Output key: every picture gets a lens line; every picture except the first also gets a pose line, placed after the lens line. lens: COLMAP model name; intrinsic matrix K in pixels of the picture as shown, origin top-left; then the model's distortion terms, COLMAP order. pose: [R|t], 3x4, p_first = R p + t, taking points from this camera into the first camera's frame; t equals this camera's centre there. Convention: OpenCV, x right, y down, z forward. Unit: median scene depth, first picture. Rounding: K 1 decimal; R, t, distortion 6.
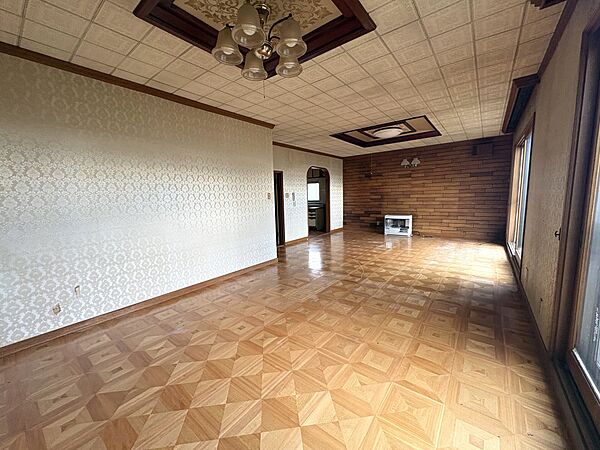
lens RADIAL K [[237.1, 0, 300.0], [0, 237.1, 225.0], [0, 0, 1]] dist [-0.000483, -0.000219]
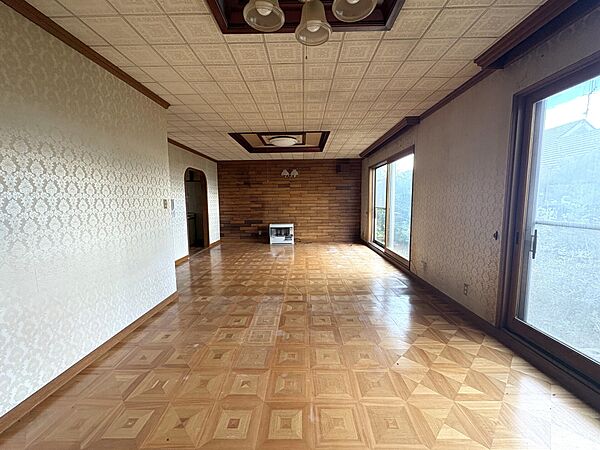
lens RADIAL K [[242.8, 0, 300.0], [0, 242.8, 225.0], [0, 0, 1]] dist [0.000237, -0.000012]
pose [[0.800317, -0.039607, 0.598268, -0.189726], [0.061231, 0.997998, -0.015840, -0.019837], [-0.596443, 0.049310, 0.801140, 0.157509]]
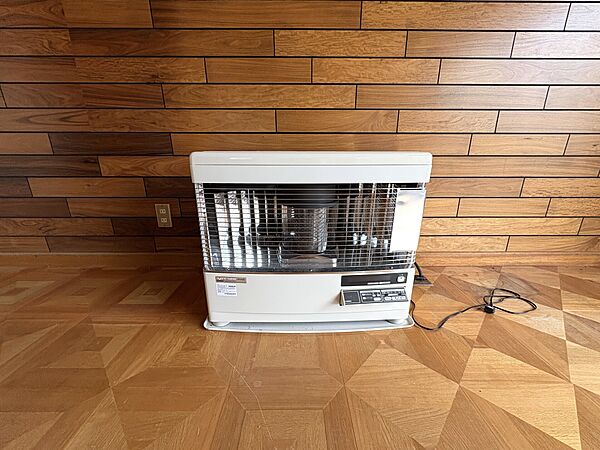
lens RADIAL K [[242.8, 0, 300.0], [0, 242.8, 225.0], [0, 0, 1]] dist [0.000237, -0.000012]
pose [[0.785437, -0.148983, 0.600743, 0.443407], [0.053315, 0.983276, 0.174144, -0.035217], [-0.616641, -0.104751, 0.780244, 1.195243]]
